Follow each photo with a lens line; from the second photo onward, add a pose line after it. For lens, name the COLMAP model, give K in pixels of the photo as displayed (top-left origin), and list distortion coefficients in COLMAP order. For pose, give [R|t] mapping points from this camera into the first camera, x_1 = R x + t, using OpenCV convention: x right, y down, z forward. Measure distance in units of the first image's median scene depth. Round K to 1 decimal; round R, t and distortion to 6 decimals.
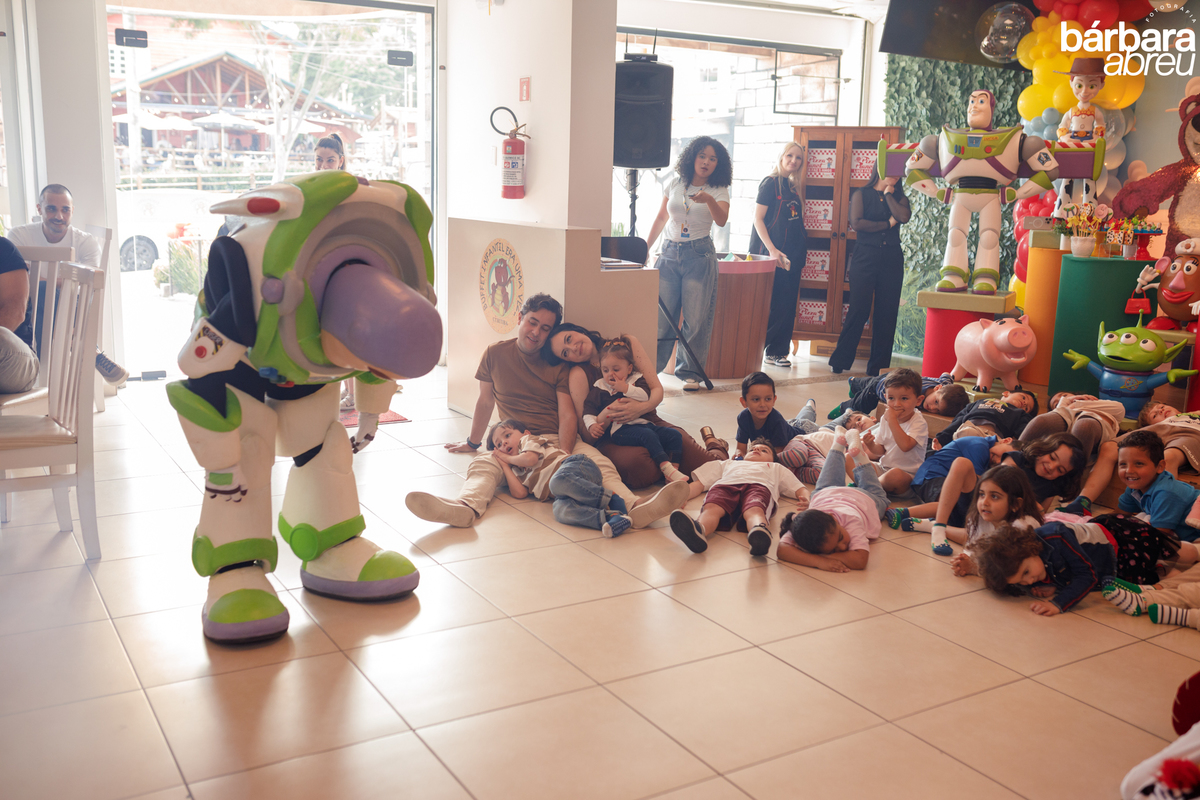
lens RADIAL K [[1134.1, 0, 600.0], [0, 1134.1, 400.0], [0, 0, 1]] dist [-0.056183, 0.080394]
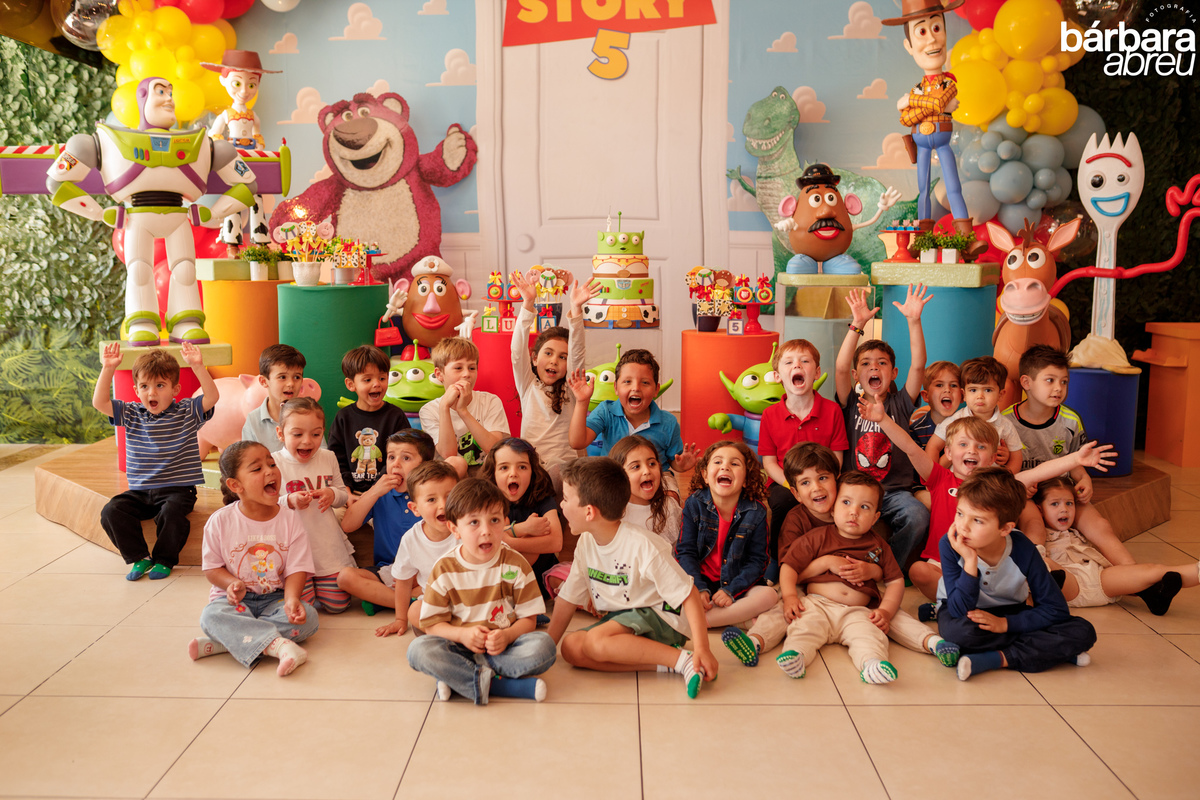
lens RADIAL K [[1134.1, 0, 600.0], [0, 1134.1, 400.0], [0, 0, 1]] dist [-0.056183, 0.080394]
pose [[0.527918, -0.141986, 0.837343, -0.159360], [0.174278, 0.983056, 0.056818, -0.050792], [-0.831222, 0.115936, 0.543718, 0.352944]]
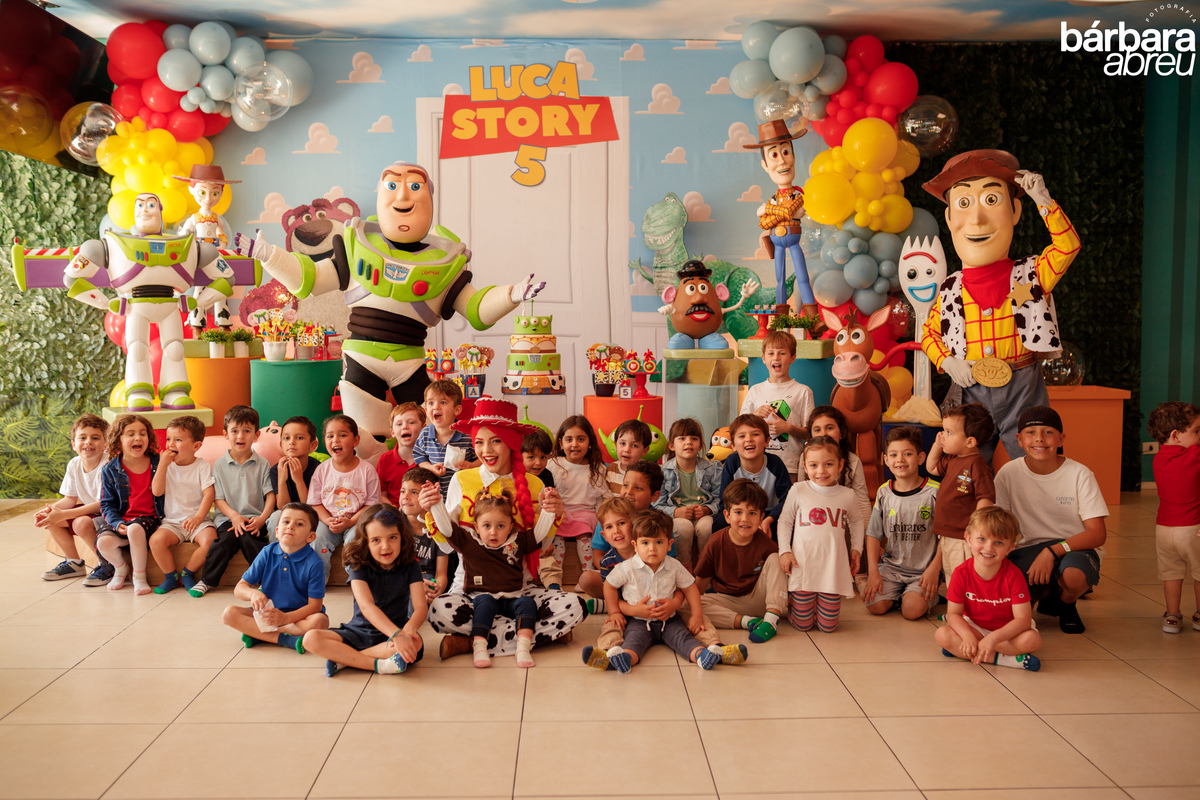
lens RADIAL K [[1134.1, 0, 600.0], [0, 1134.1, 400.0], [0, 0, 1]] dist [-0.056183, 0.080394]
pose [[0.491640, -0.094565, 0.865649, -0.292392], [0.181775, 0.983331, 0.004183, -0.041535], [-0.851615, 0.155297, 0.500634, 0.233599]]
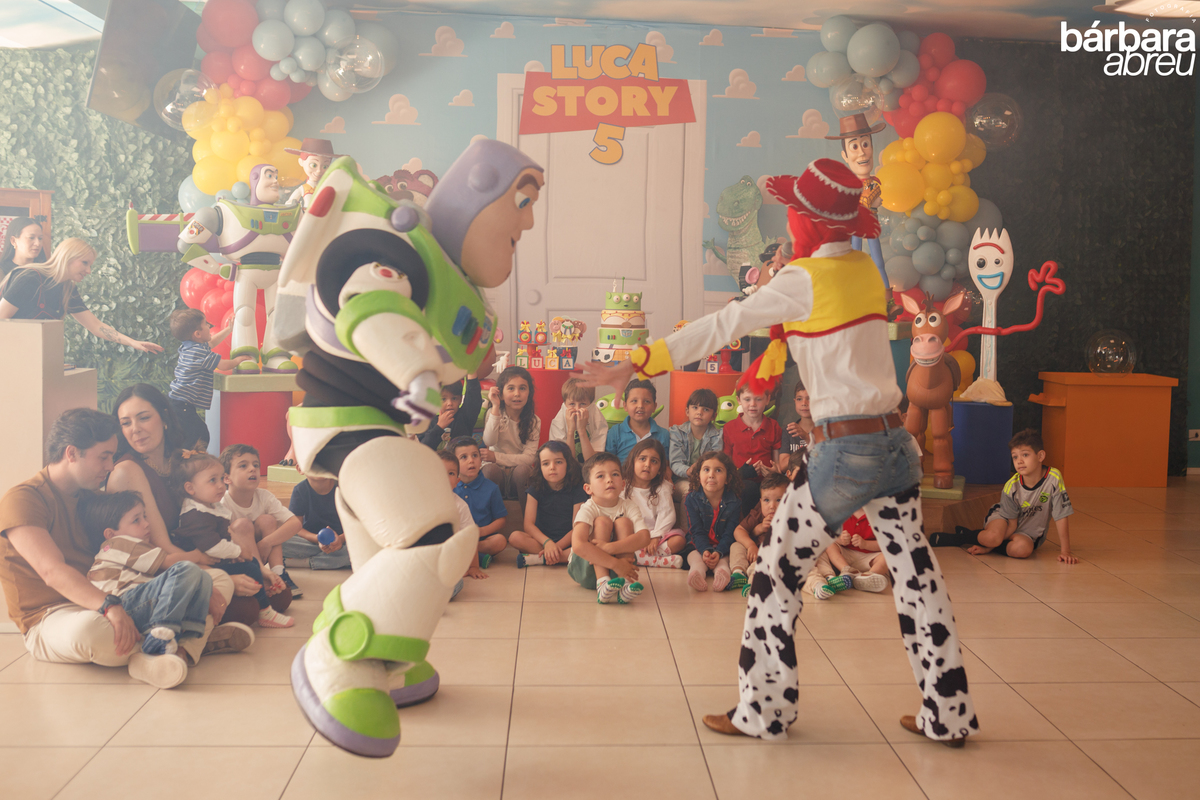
lens RADIAL K [[1294.9, 0, 686.7], [0, 1294.9, 364.4], [0, 0, 1]] dist [-0.058882, 0.084181]
pose [[0.428547, -0.067219, 0.901015, -0.496251], [0.158971, 0.987281, -0.001956, -0.043895], [-0.889424, 0.144073, 0.433783, 0.214245]]
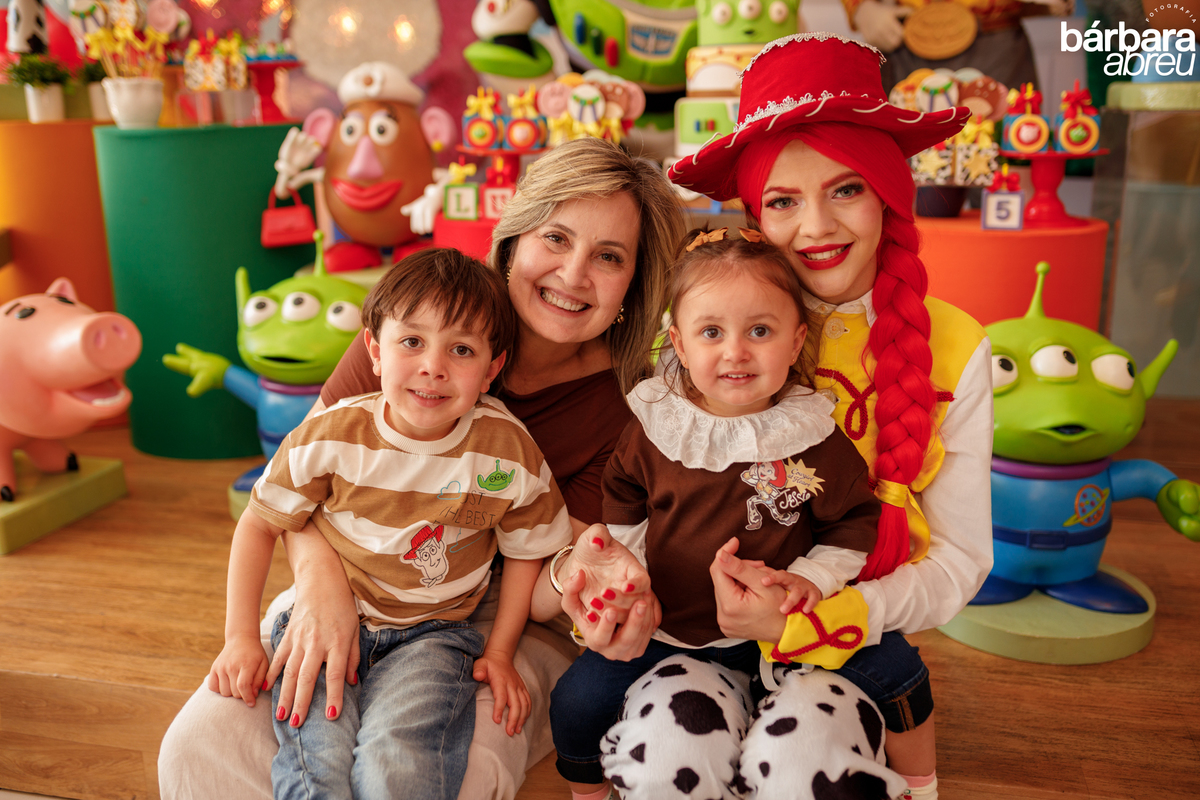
lens RADIAL K [[1134.1, 0, 600.0], [0, 1134.1, 400.0], [0, 0, 1]] dist [-0.056183, 0.080394]
pose [[0.694683, -0.216795, 0.685869, 0.218167], [0.170015, 0.975971, 0.136293, -0.050555], [-0.698936, 0.021928, 0.714848, 0.536012]]
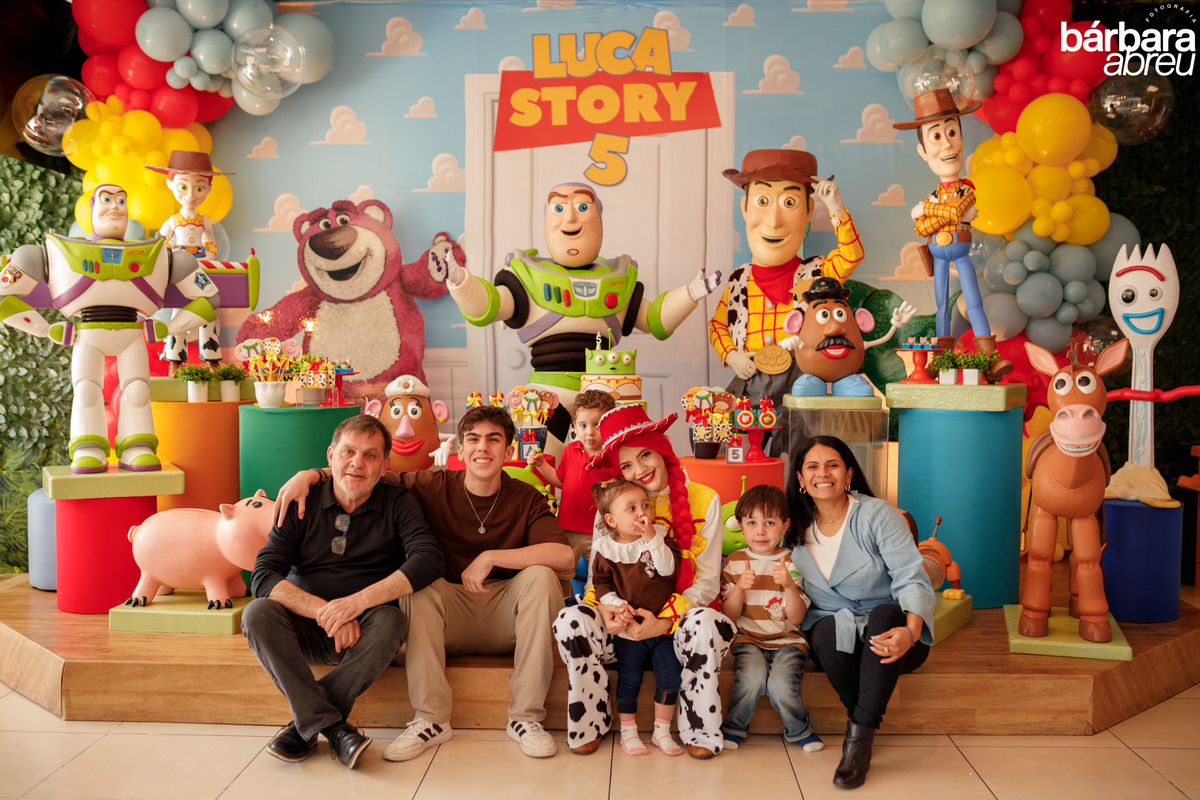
lens RADIAL K [[1190.3, 0, 608.9], [0, 1190.3, 417.6], [0, 0, 1]] dist [-0.058913, 0.084322]
pose [[0.539407, -0.073489, 0.838832, -0.117757], [0.171204, 0.984948, -0.023801, -0.058092], [-0.824457, 0.156450, 0.543869, 0.349906]]
